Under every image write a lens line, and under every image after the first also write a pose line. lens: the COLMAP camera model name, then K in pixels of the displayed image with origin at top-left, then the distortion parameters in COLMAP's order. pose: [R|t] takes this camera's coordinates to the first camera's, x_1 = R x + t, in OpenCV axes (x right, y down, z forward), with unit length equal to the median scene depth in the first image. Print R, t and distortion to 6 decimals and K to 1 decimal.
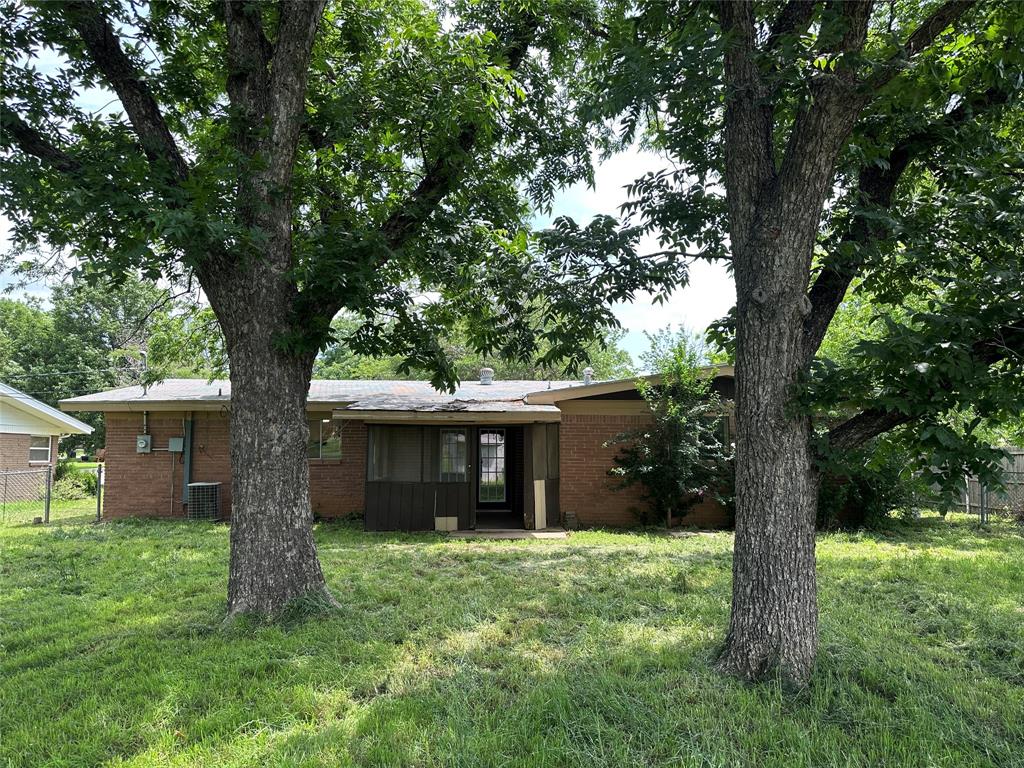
lens RADIAL K [[714.1, 0, 512.0], [0, 714.1, 384.0], [0, 0, 1]] dist [-0.003577, -0.001403]
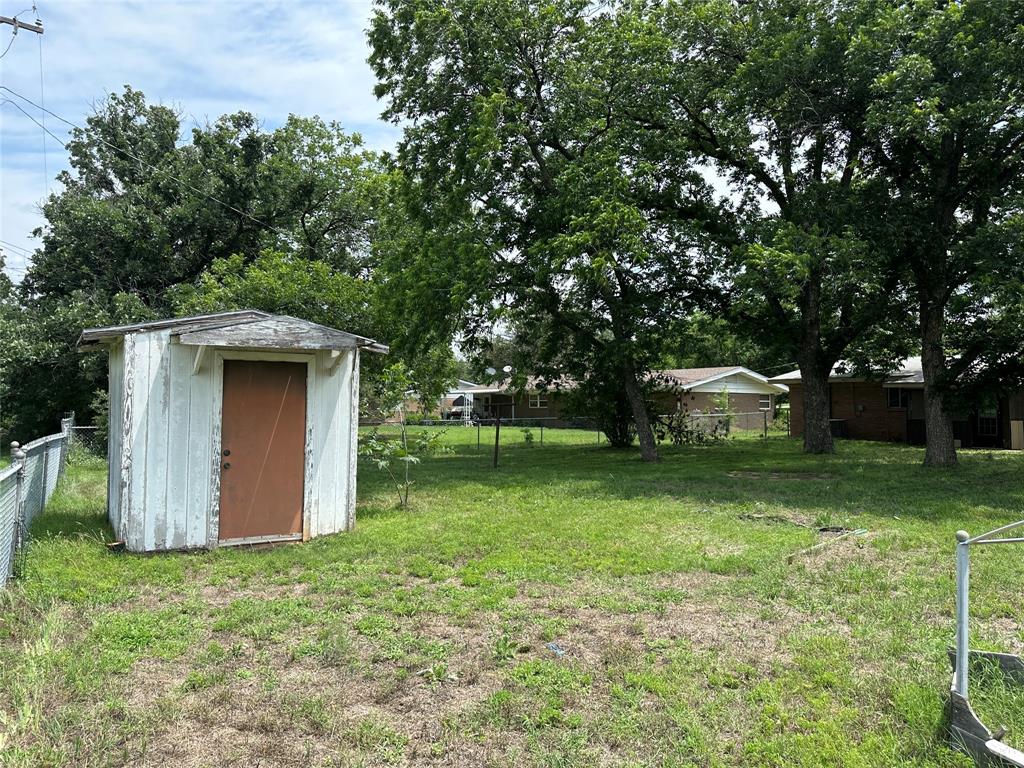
lens RADIAL K [[714.1, 0, 512.0], [0, 714.1, 384.0], [0, 0, 1]] dist [-0.003577, -0.001403]
pose [[0.587773, -0.014018, -0.808905, 0.626317], [0.070356, 0.996948, 0.033847, -0.086090], [0.805961, -0.076806, 0.586965, -0.845650]]
